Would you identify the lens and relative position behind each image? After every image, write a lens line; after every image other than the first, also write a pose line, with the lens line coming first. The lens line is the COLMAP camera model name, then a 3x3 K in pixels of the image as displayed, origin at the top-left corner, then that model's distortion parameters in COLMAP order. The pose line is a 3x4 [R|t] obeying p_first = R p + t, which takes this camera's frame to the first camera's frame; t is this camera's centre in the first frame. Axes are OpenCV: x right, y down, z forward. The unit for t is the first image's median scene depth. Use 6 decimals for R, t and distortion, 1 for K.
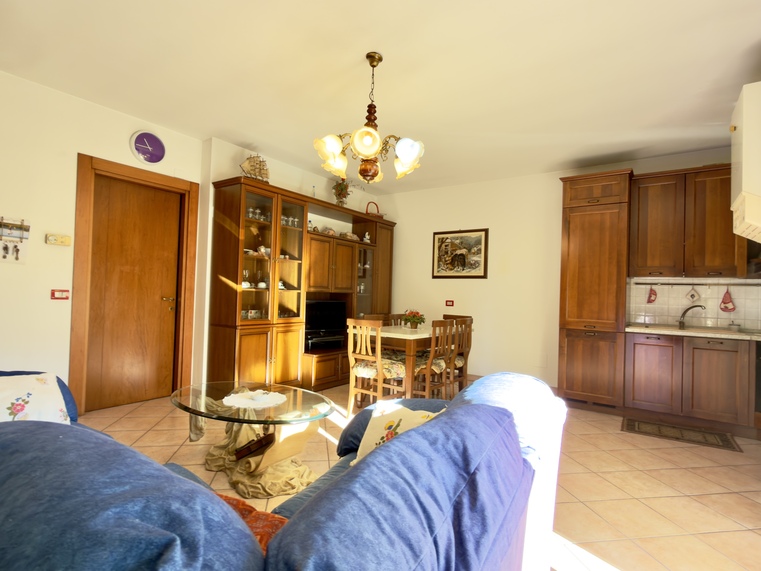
lens RADIAL K [[396.4, 0, 380.5], [0, 396.4, 285.5], [0, 0, 1]] dist [-0.000462, 0.000564]
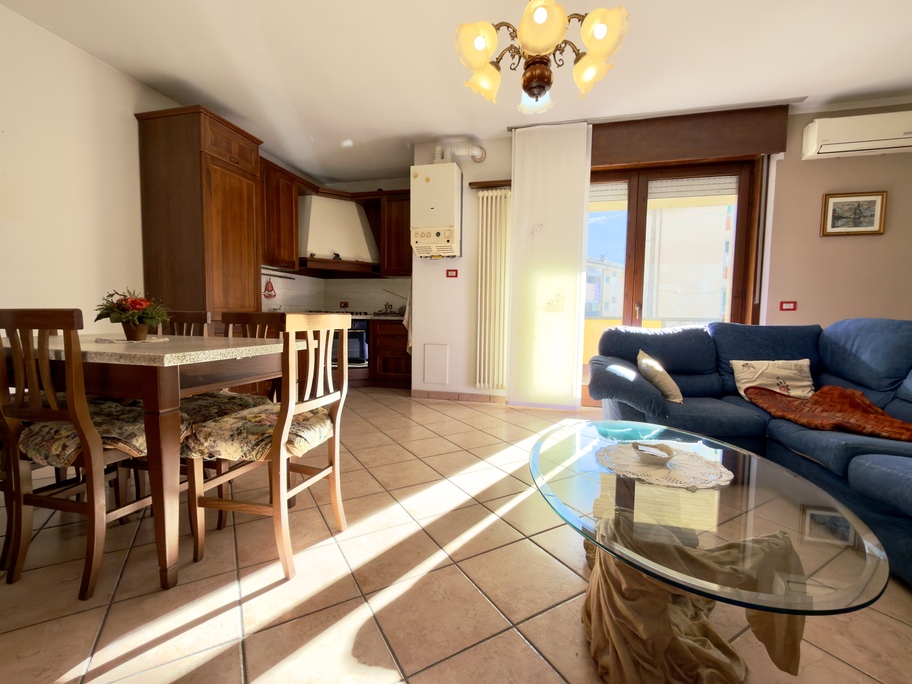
lens RADIAL K [[398.2, 0, 456.0], [0, 398.2, 342.0], [0, 0, 1]] dist [-0.000631, 0.000192]
pose [[-0.357208, -0.100908, 0.928558, -0.434044], [-0.044895, 0.994853, 0.090842, 0.062844], [-0.932945, -0.009238, -0.359899, 0.906201]]
